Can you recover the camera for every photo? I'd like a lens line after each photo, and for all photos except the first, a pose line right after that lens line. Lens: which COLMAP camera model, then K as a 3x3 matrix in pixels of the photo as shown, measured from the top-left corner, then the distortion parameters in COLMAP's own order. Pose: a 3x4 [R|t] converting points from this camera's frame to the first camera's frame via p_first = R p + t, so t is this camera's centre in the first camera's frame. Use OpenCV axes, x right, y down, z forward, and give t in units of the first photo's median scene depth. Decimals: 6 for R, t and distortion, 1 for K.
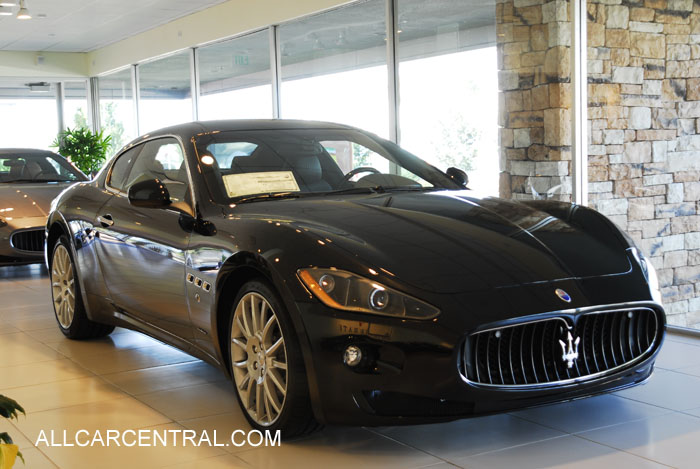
lens RADIAL K [[1047.6, 0, 348.7], [0, 1047.6, 232.4], [0, 0, 1]] dist [-0.005589, 0.000000]
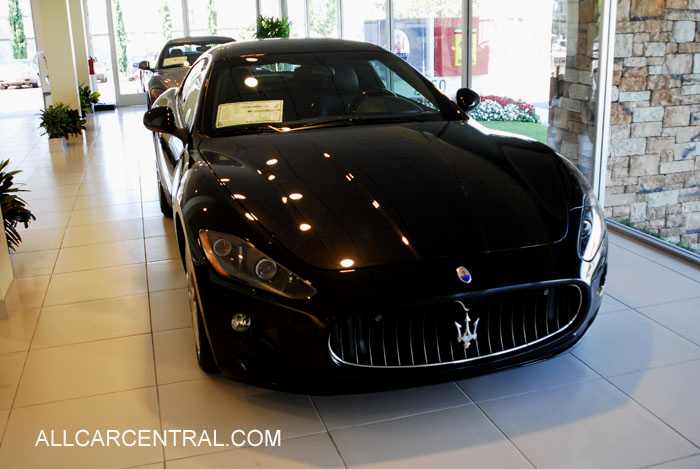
lens RADIAL K [[740.3, 0, 353.2], [0, 740.3, 240.0], [0, 0, 1]] dist [-0.078193, 0.000000]
pose [[0.974602, 0.068711, -0.213142, 0.122422], [-0.021223, 0.975822, 0.217533, -0.055456], [0.222935, -0.207485, 0.952497, 0.176075]]
